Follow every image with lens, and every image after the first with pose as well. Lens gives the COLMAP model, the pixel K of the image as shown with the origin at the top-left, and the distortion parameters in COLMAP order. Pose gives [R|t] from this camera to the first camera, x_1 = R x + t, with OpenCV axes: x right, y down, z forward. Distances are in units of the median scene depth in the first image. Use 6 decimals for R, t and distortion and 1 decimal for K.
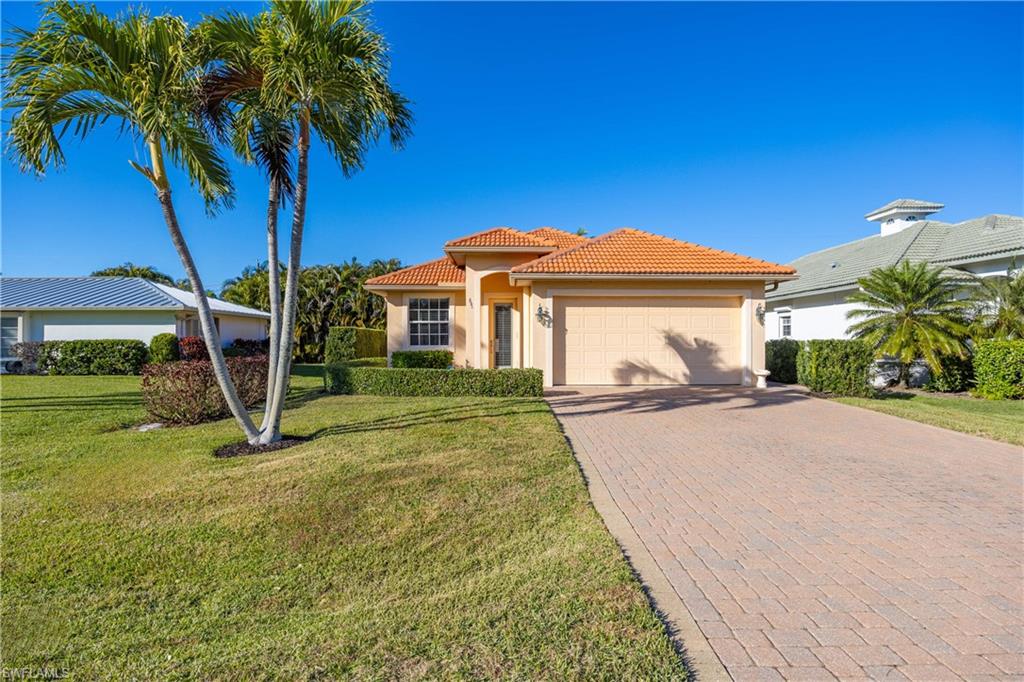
lens RADIAL K [[555.0, 0, 510.8], [0, 555.0, 337.3], [0, 0, 1]] dist [-0.028215, -0.000530]
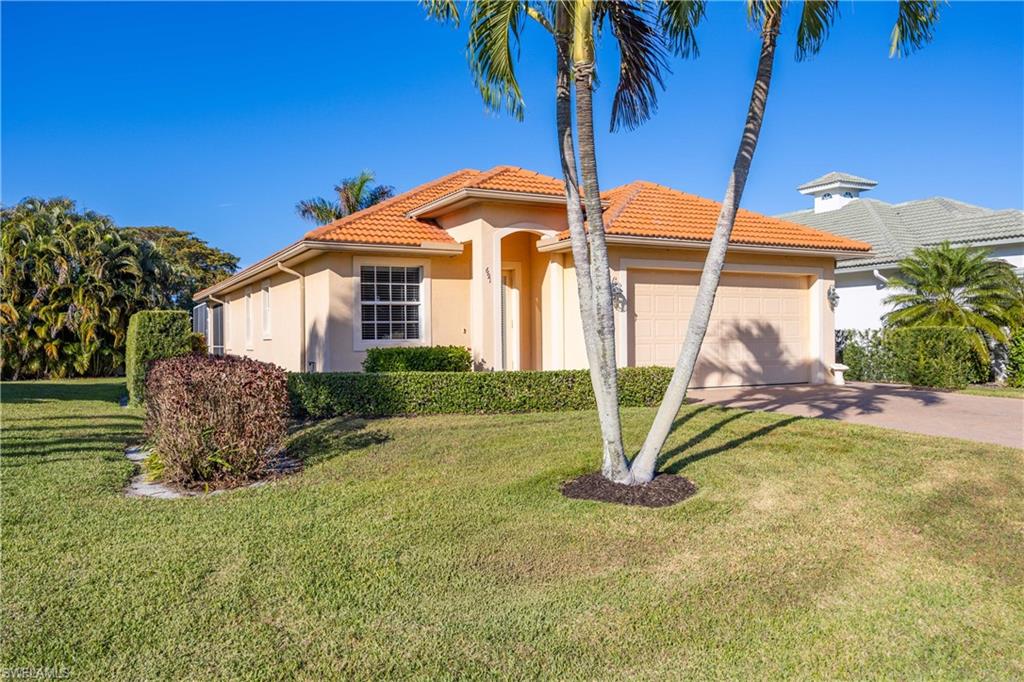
lens RADIAL K [[793.7, 0, 512.5], [0, 793.7, 340.9], [0, 0, 1]] dist [0.009881, 0.002228]
pose [[0.887310, -0.008650, 0.461092, -0.462023], [0.005596, 0.999952, 0.007989, 0.010178], [-0.461139, -0.004508, 0.887317, 0.127042]]
